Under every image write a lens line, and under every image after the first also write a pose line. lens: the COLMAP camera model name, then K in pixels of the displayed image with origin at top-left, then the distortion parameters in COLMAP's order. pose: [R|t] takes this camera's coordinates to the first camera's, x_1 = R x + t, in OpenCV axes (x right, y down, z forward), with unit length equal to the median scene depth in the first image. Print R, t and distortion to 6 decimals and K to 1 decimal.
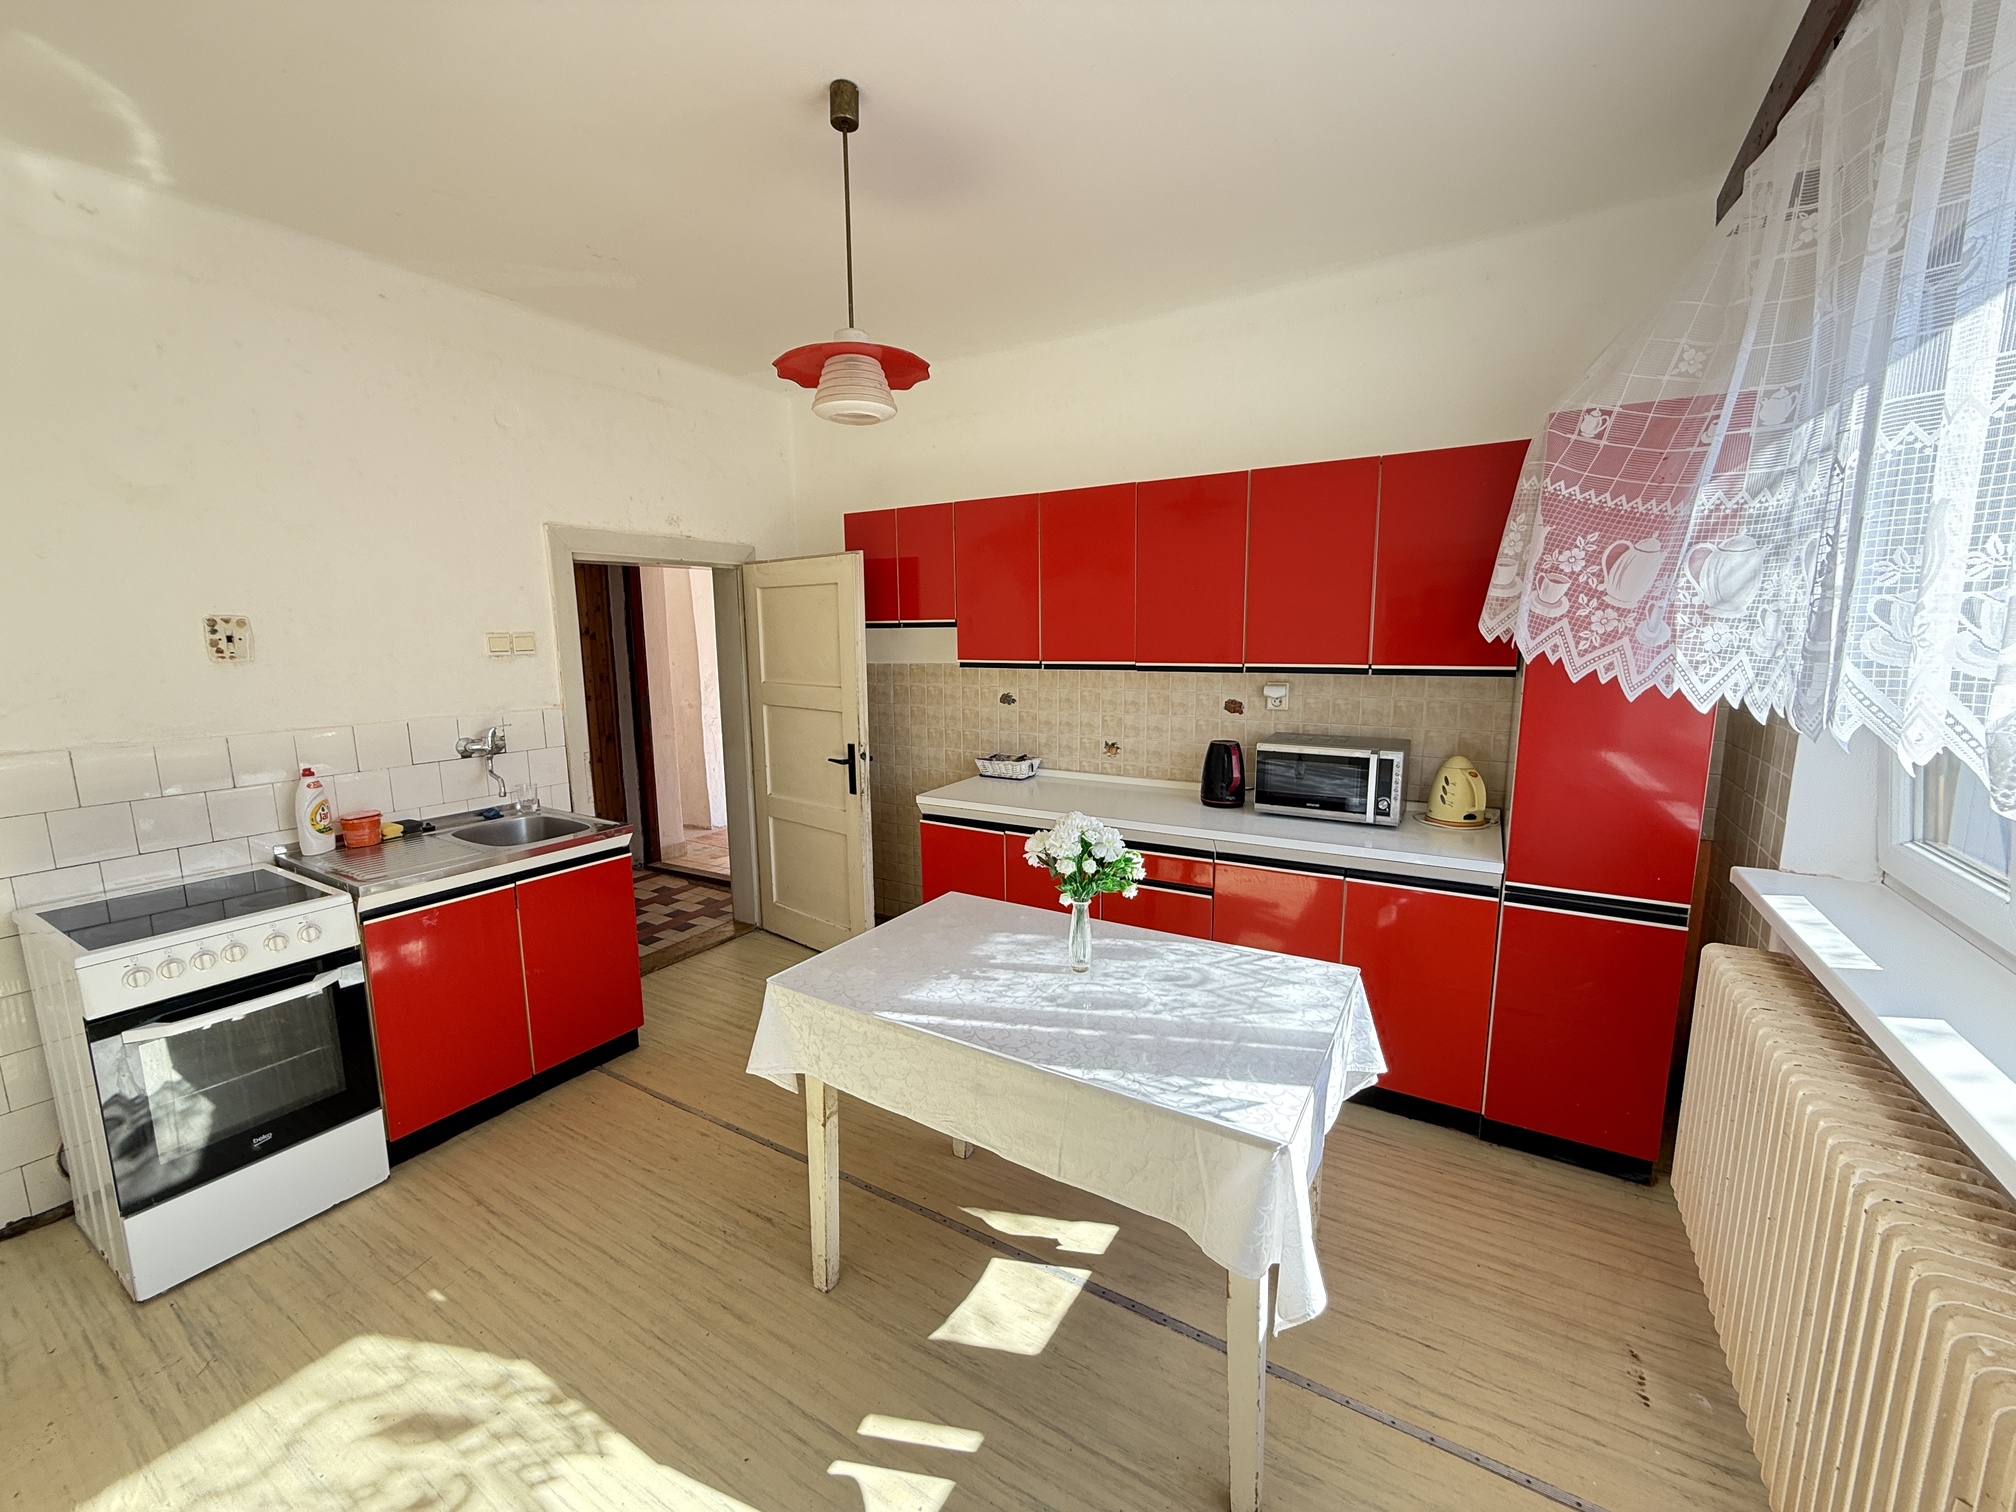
lens RADIAL K [[801.0, 0, 1013.5], [0, 801.0, 751.7], [0, 0, 1]] dist [0.000842, 0.000053]
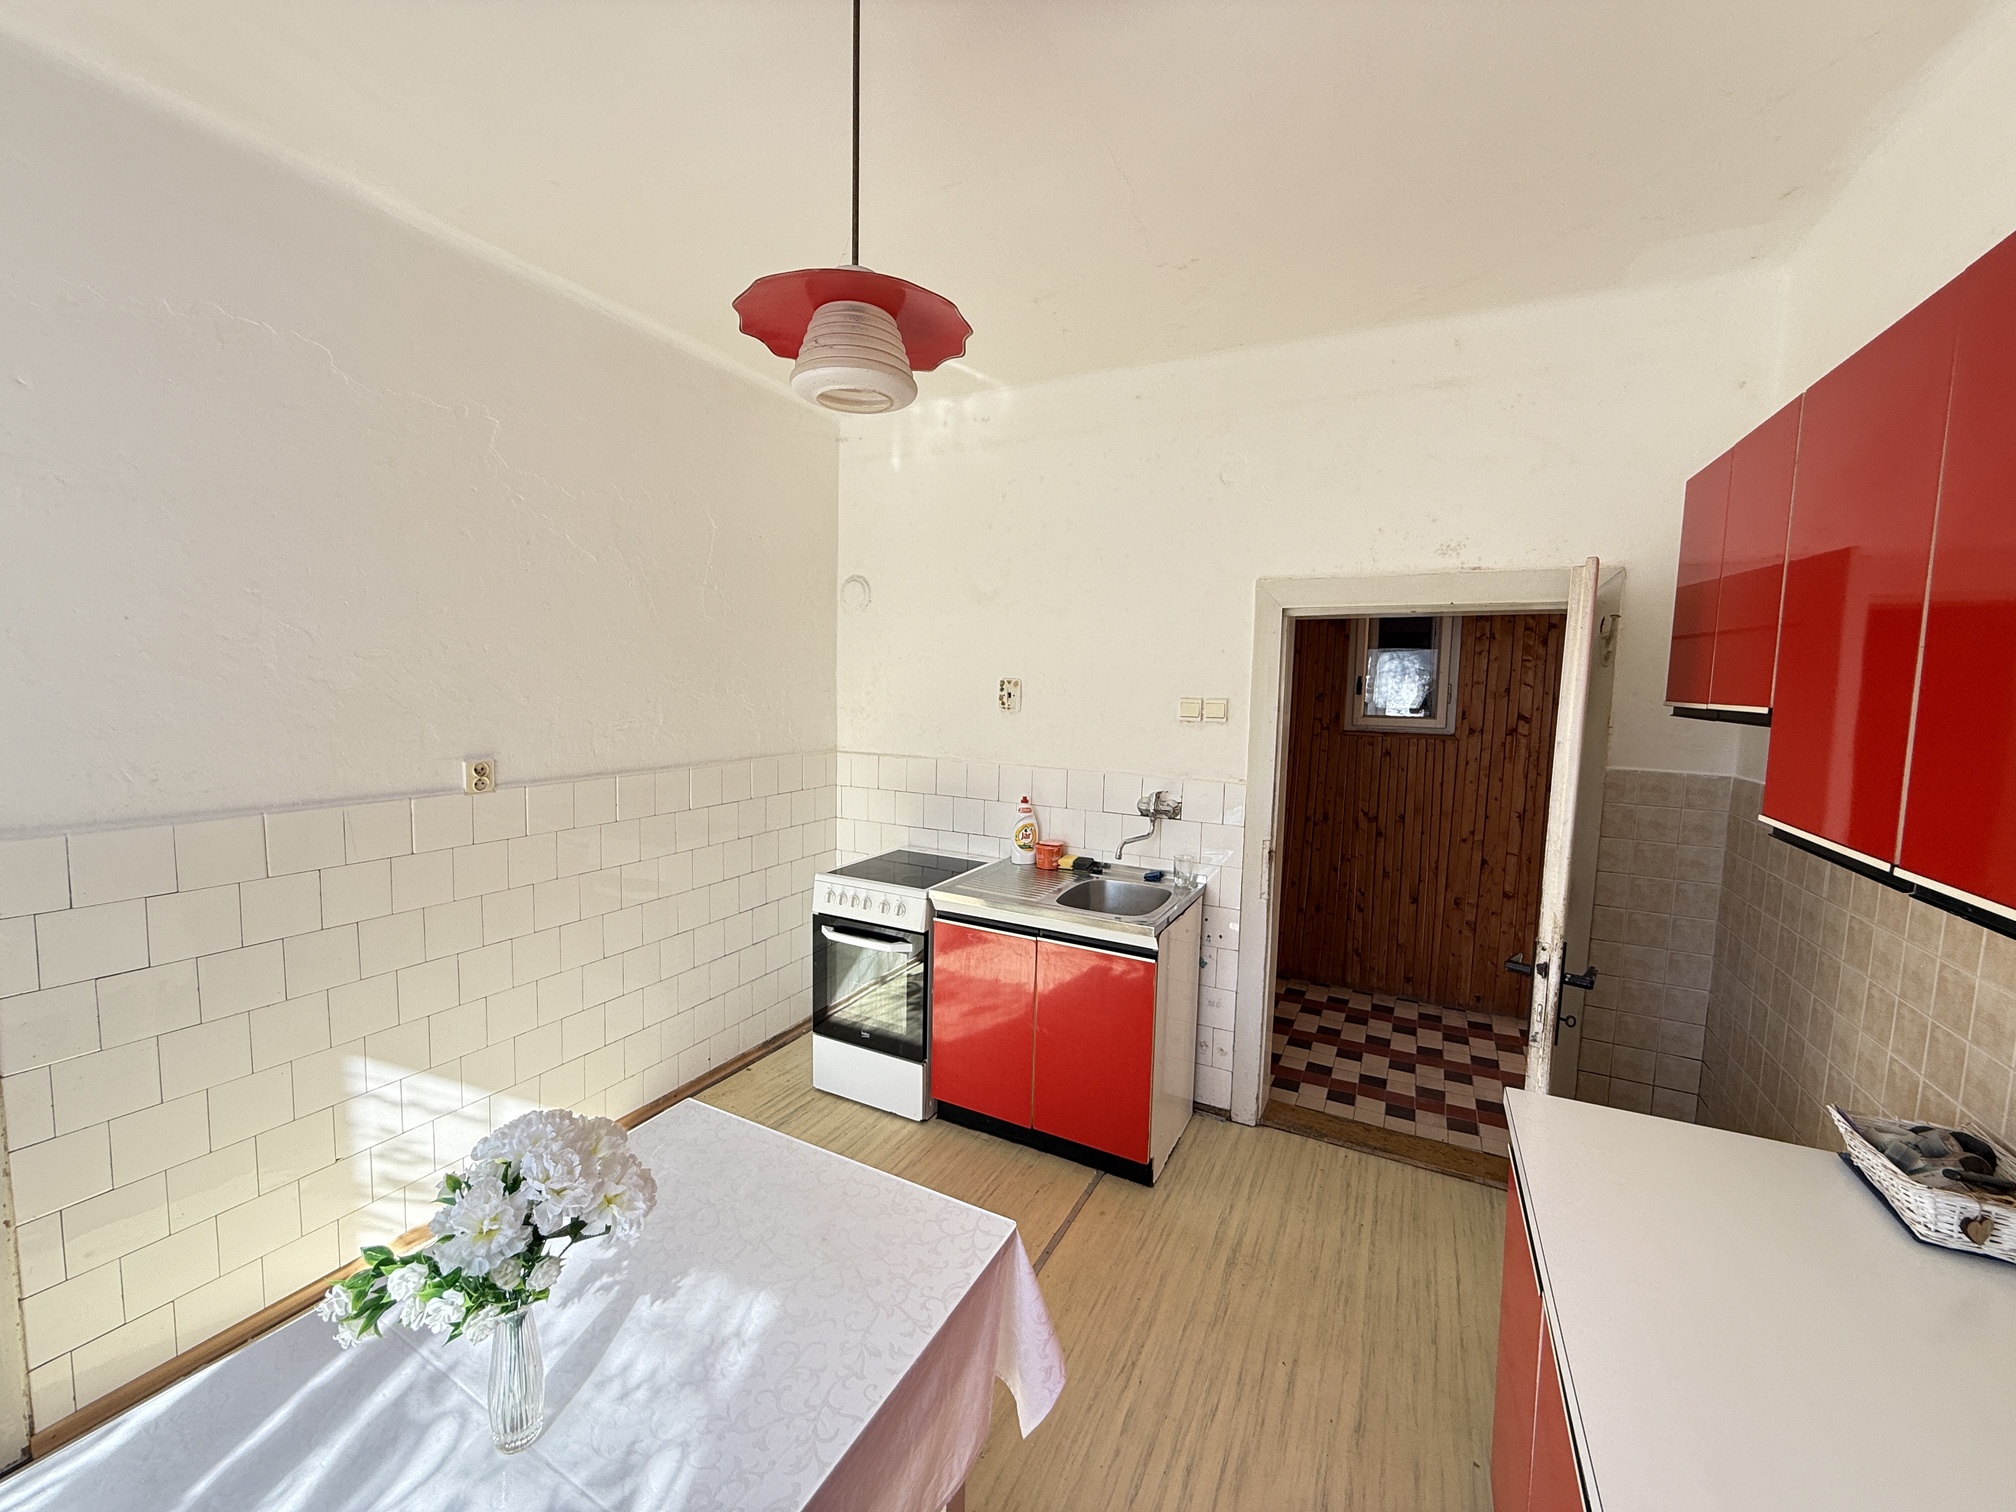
lens RADIAL K [[801.0, 0, 1005.0], [0, 801.0, 754.9], [0, 0, 1]] dist [0.000842, 0.000053]
pose [[0.061070, 0.107780, -0.992297, 0.391966], [-0.171342, 0.980528, 0.095956, -0.166145], [0.983317, 0.164162, 0.078348, 0.876944]]
